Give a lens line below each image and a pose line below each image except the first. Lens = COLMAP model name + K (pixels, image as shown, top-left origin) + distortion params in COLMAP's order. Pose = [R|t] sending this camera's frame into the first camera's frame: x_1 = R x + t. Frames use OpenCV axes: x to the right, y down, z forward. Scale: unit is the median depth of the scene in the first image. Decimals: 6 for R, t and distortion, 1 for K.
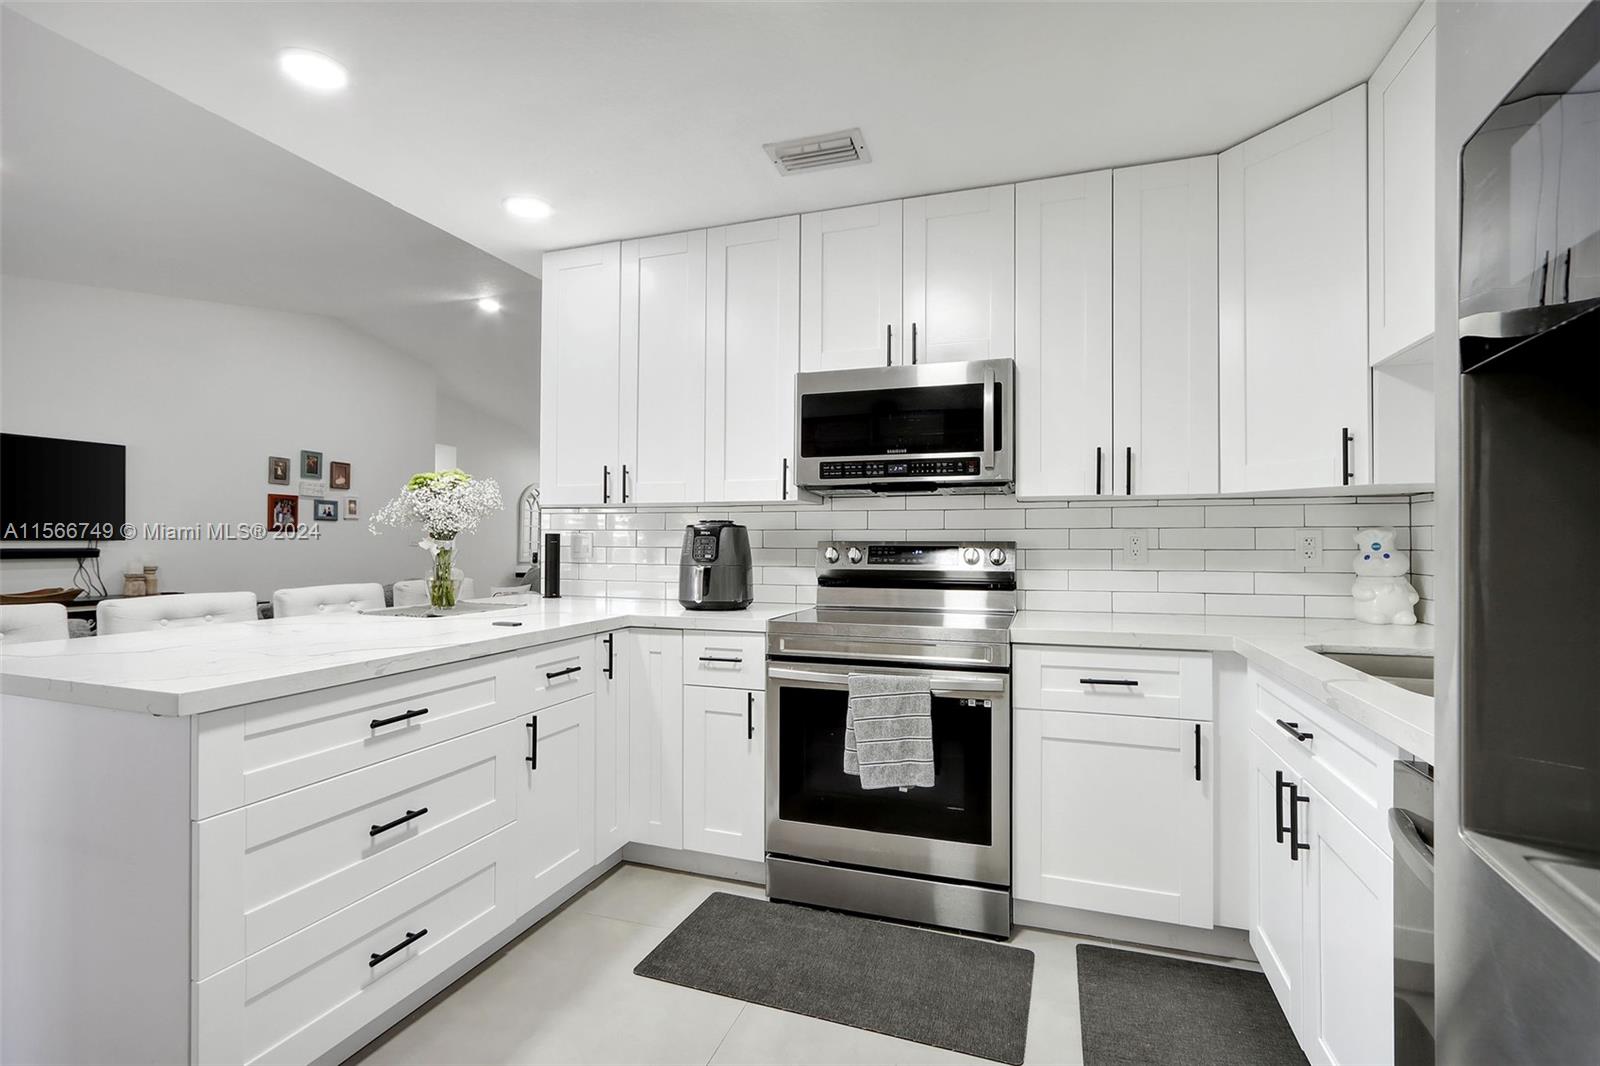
lens RADIAL K [[752.1, 0, 795.9], [0, 752.1, 534.1], [0, 0, 1]] dist [-0.011905, 0.000519]
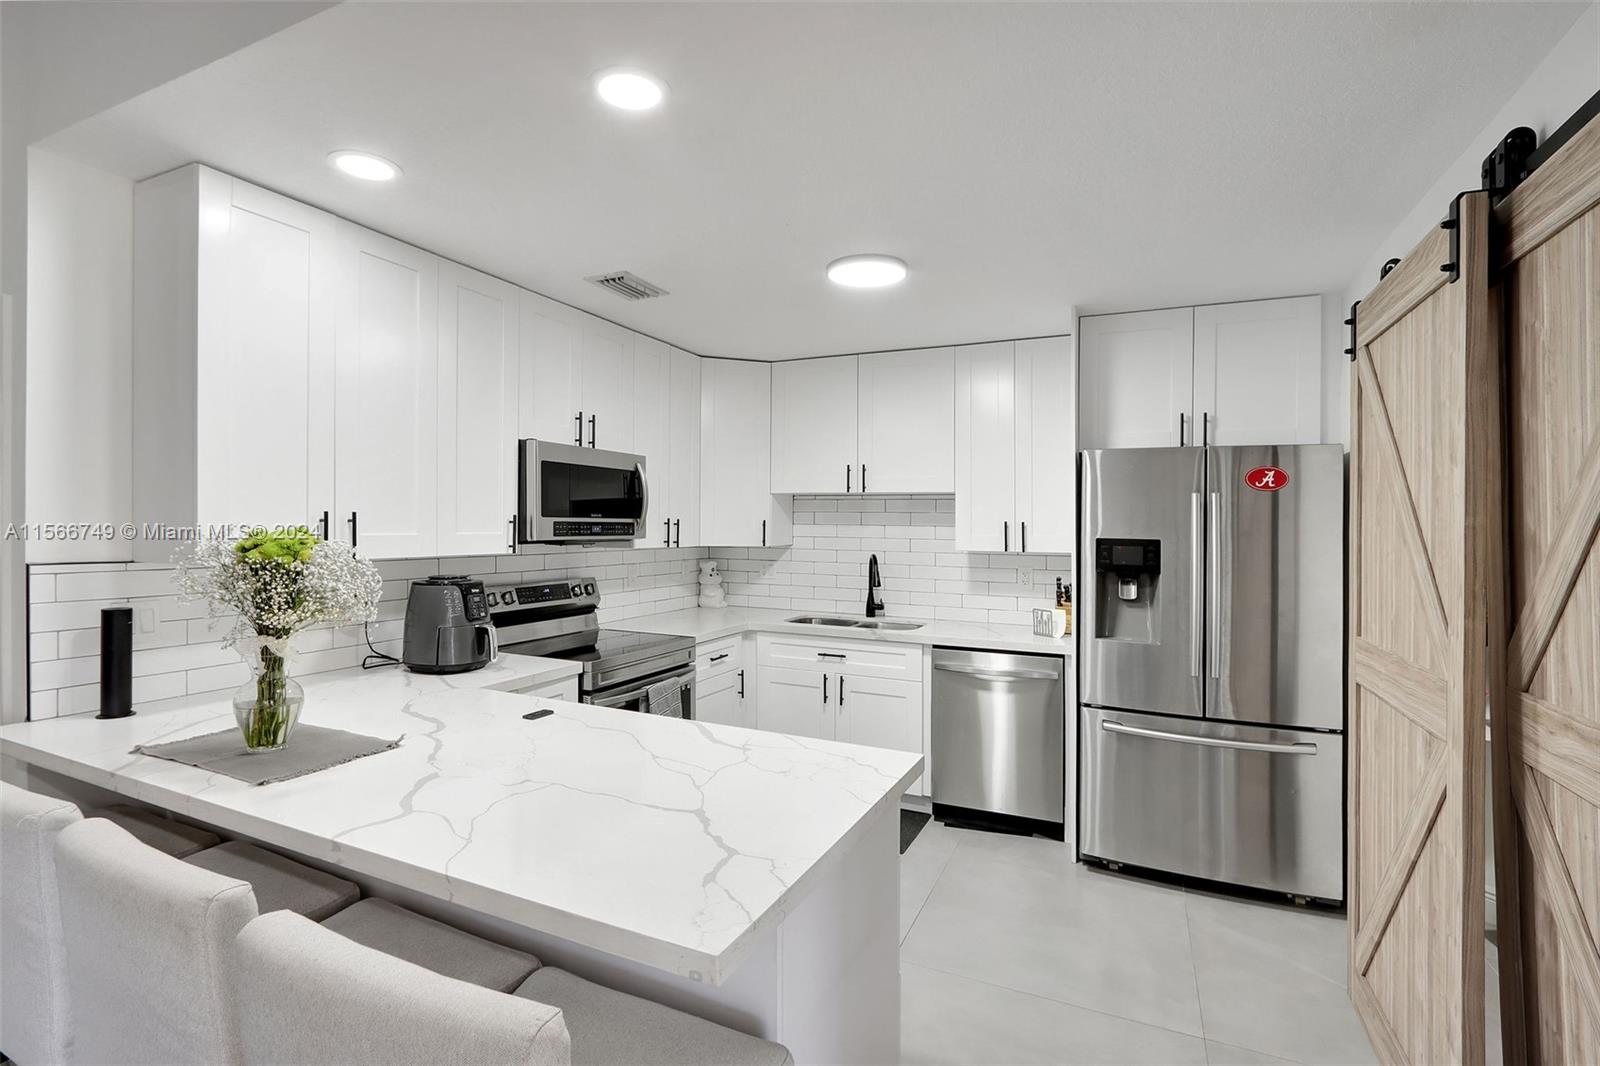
lens RADIAL K [[752.1, 0, 793.9], [0, 752.1, 529.4], [0, 0, 1]] dist [-0.011905, 0.000519]
pose [[0.100603, -0.007457, 0.994899, -1.102286], [-0.023368, 0.999678, 0.009855, -0.106057], [-0.994652, -0.024240, 0.100397, 0.531707]]
